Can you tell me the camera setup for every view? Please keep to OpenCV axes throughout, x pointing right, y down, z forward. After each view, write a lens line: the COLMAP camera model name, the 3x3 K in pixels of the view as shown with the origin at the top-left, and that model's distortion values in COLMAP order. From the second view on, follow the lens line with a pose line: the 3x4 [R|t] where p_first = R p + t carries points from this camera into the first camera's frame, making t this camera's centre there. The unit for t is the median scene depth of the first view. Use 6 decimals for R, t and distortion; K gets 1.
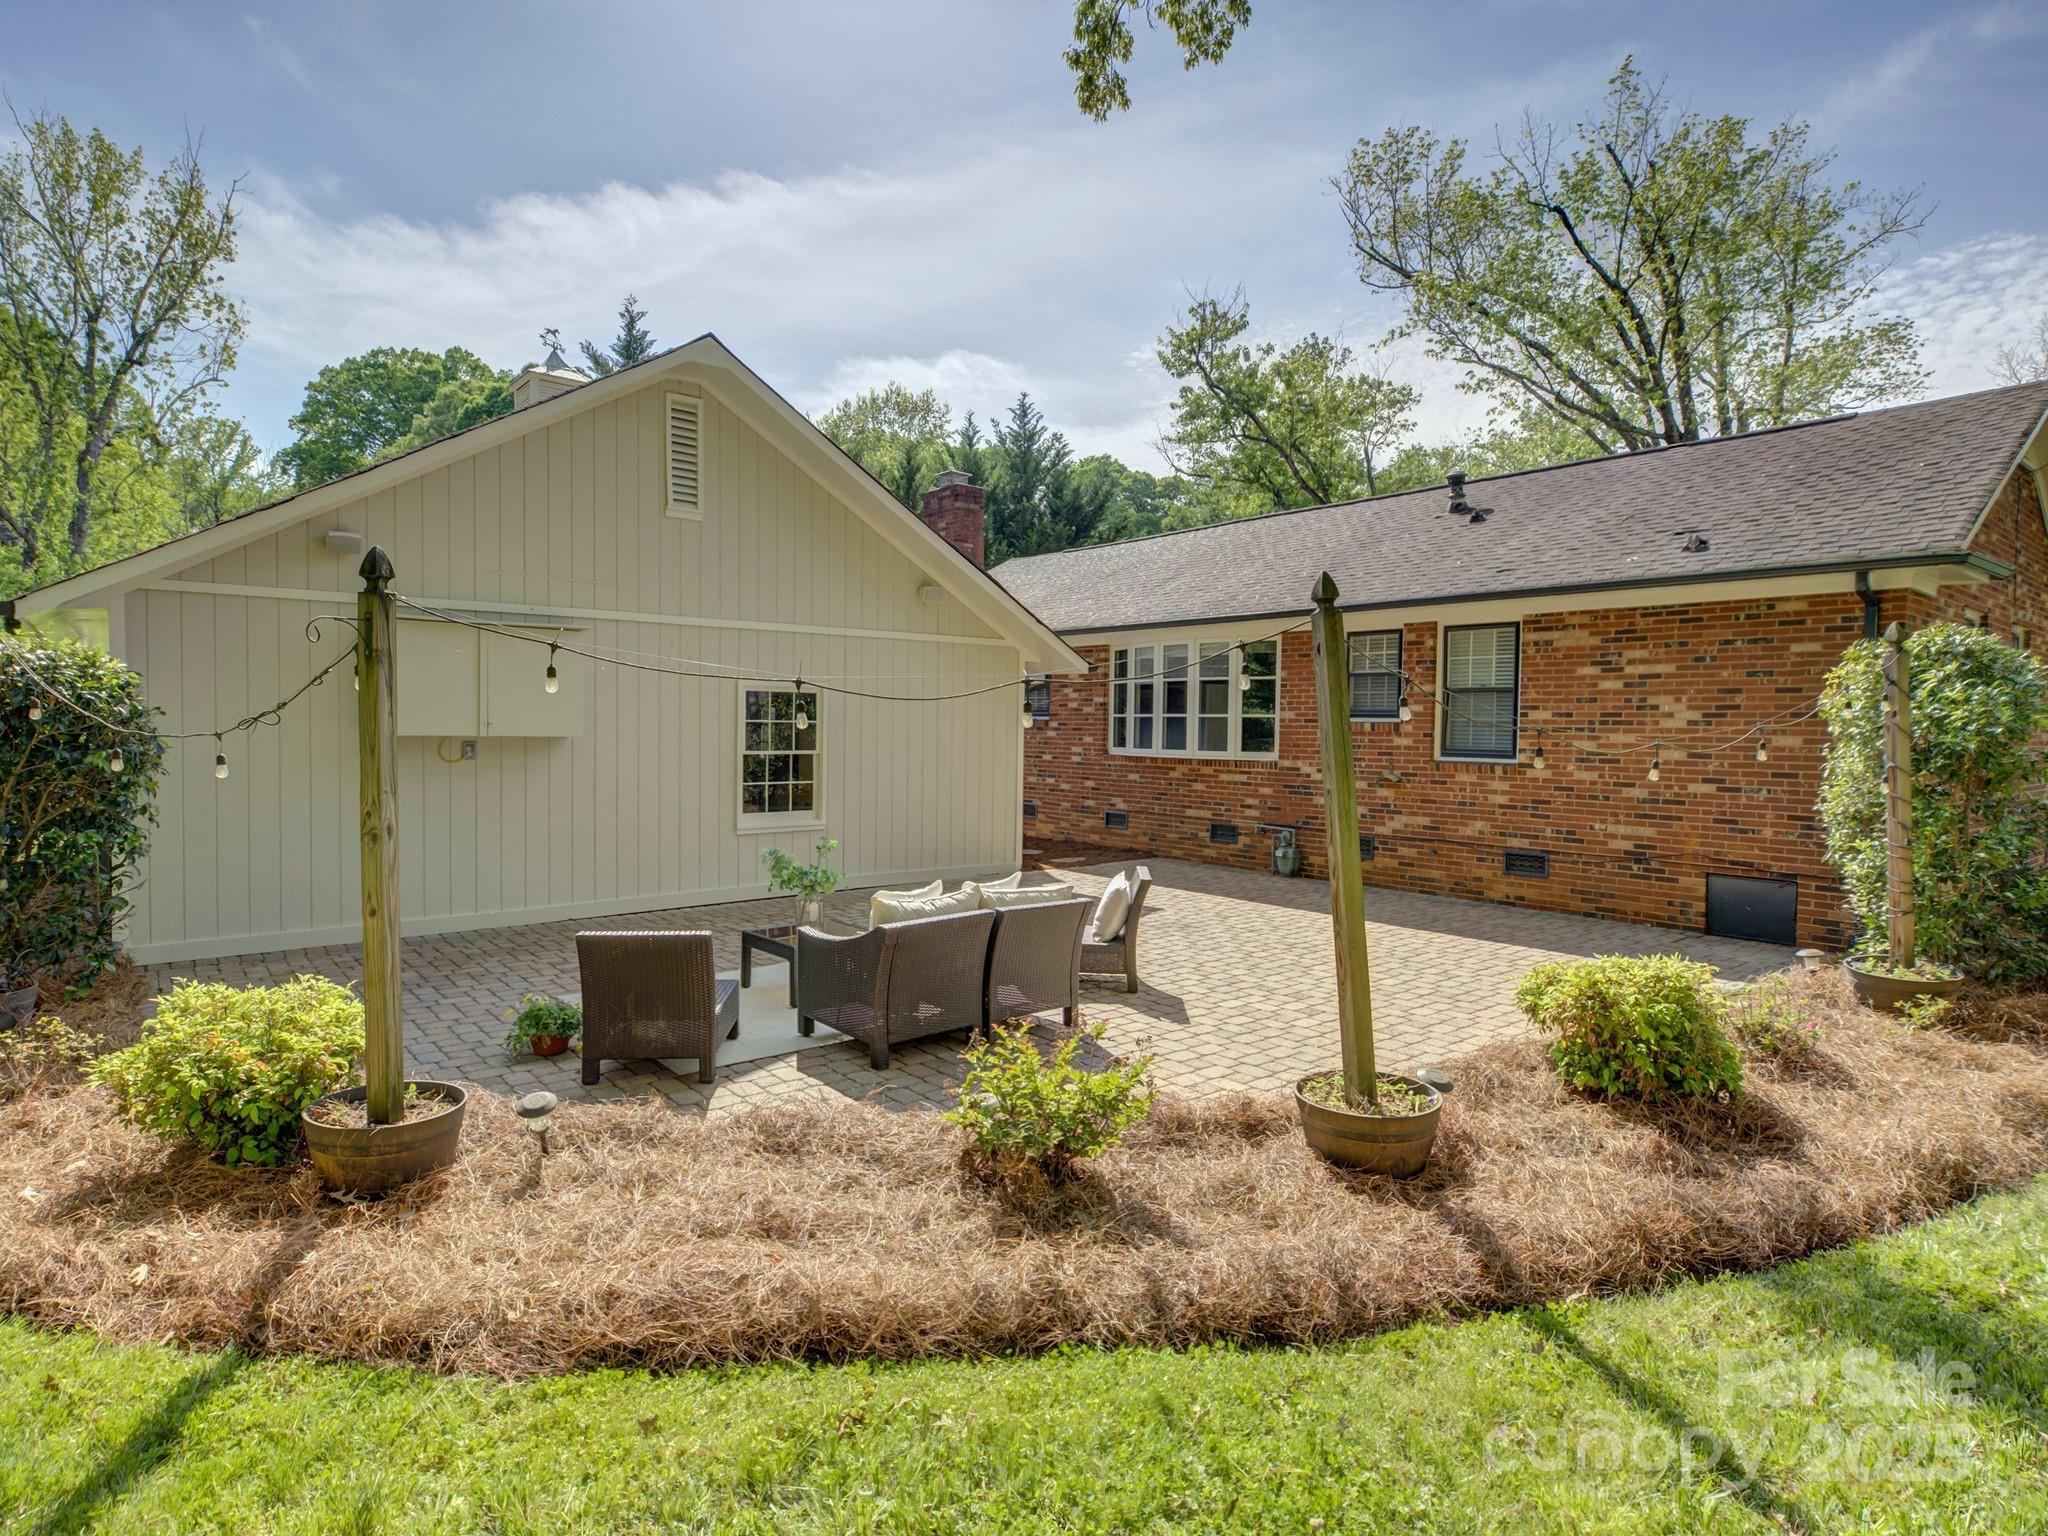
lens RADIAL K [[1098.6, 0, 1024.0], [0, 1098.6, 768.0], [0, 0, 1]] dist [-0.004534, -0.000123]
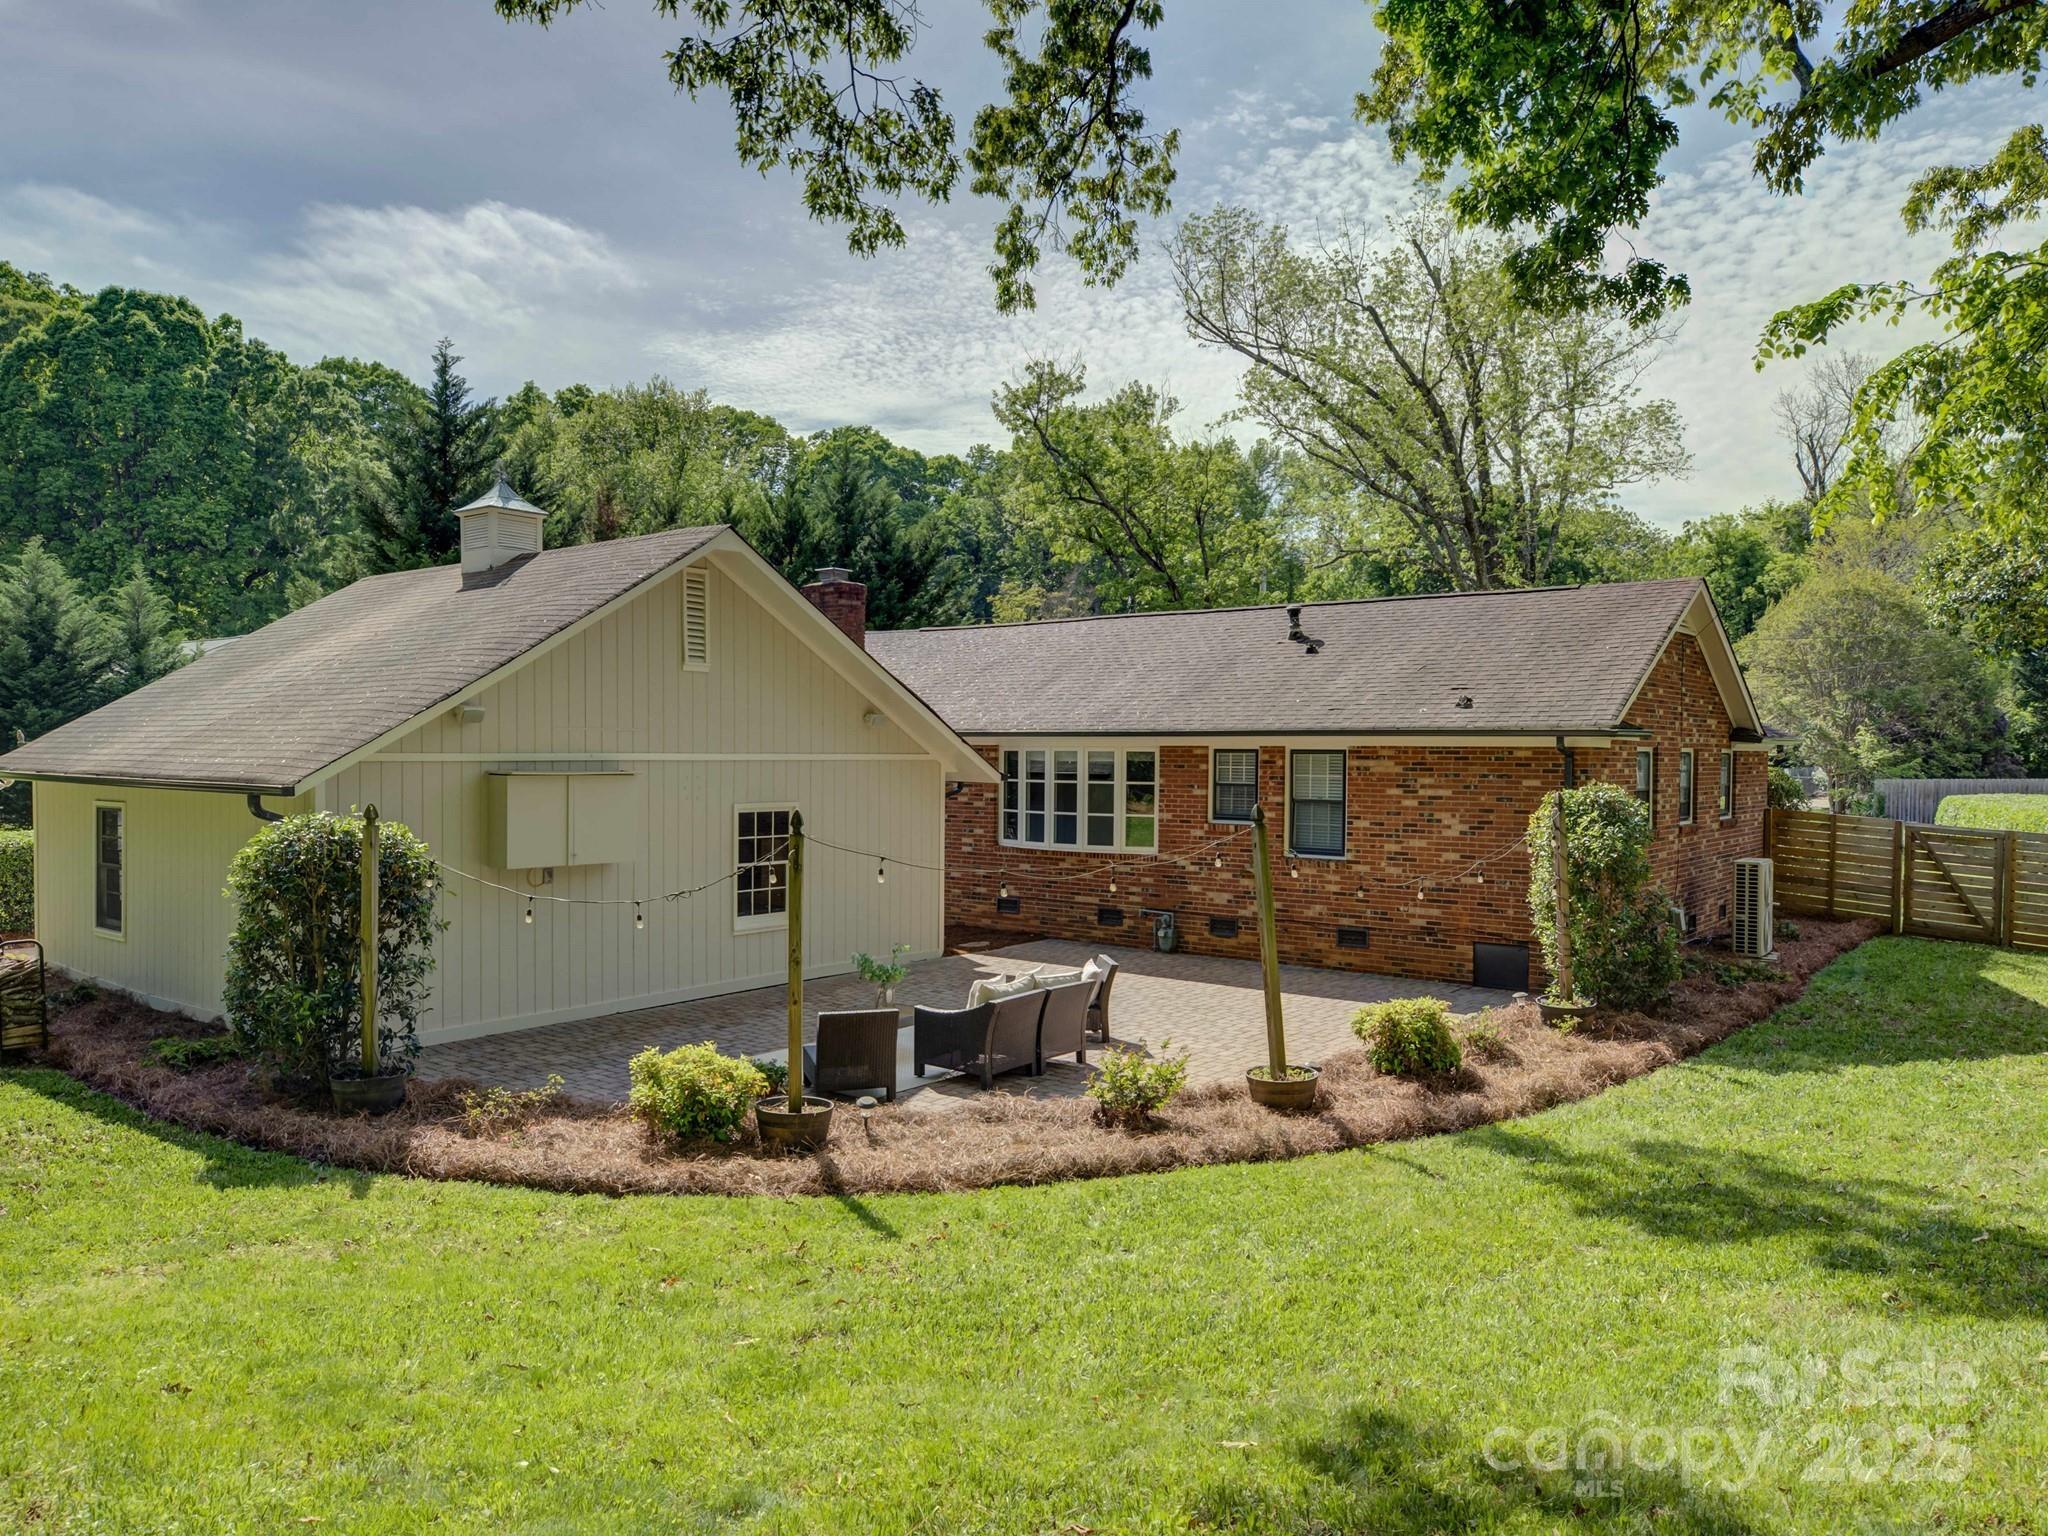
lens RADIAL K [[1408.9, 0, 1117.2], [0, 1408.9, 771.7], [0, 0, 1]] dist [-0.011178, -0.000951]
pose [[0.964584, -0.002206, 0.263766, -0.263681], [0.008417, 0.999713, -0.022422, -0.078340], [-0.263641, 0.023848, 0.964326, -0.566131]]
